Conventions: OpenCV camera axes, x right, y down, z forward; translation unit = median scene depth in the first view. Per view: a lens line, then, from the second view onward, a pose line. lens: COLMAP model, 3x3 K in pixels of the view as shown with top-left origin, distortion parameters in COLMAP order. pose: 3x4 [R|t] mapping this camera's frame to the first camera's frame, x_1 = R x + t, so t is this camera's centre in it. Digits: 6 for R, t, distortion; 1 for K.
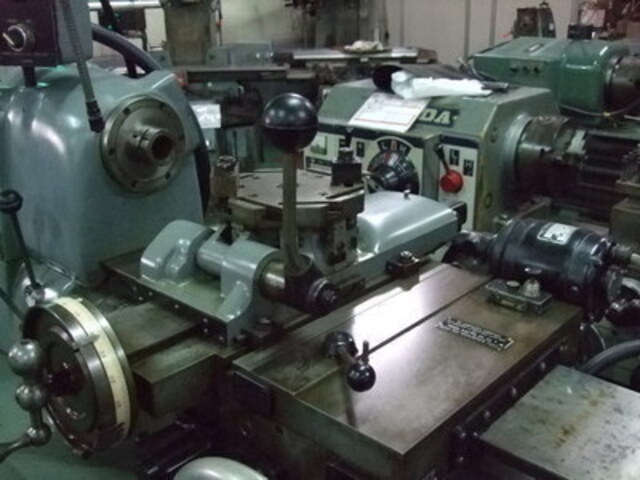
lens RADIAL K [[668.4, 0, 320.0], [0, 668.4, 240.0], [0, 0, 1]] dist [-0.045810, 0.015287]
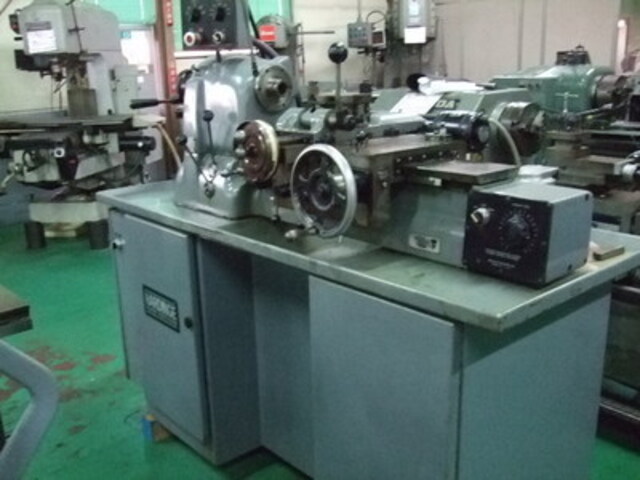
lens RADIAL K [[668.4, 0, 320.0], [0, 668.4, 240.0], [0, 0, 1]] dist [-0.045810, 0.015287]
pose [[0.993614, 0.015963, -0.111699, 0.061240], [-0.024954, 0.996517, -0.079566, 0.248900], [0.110039, 0.081845, 0.990552, -0.511670]]
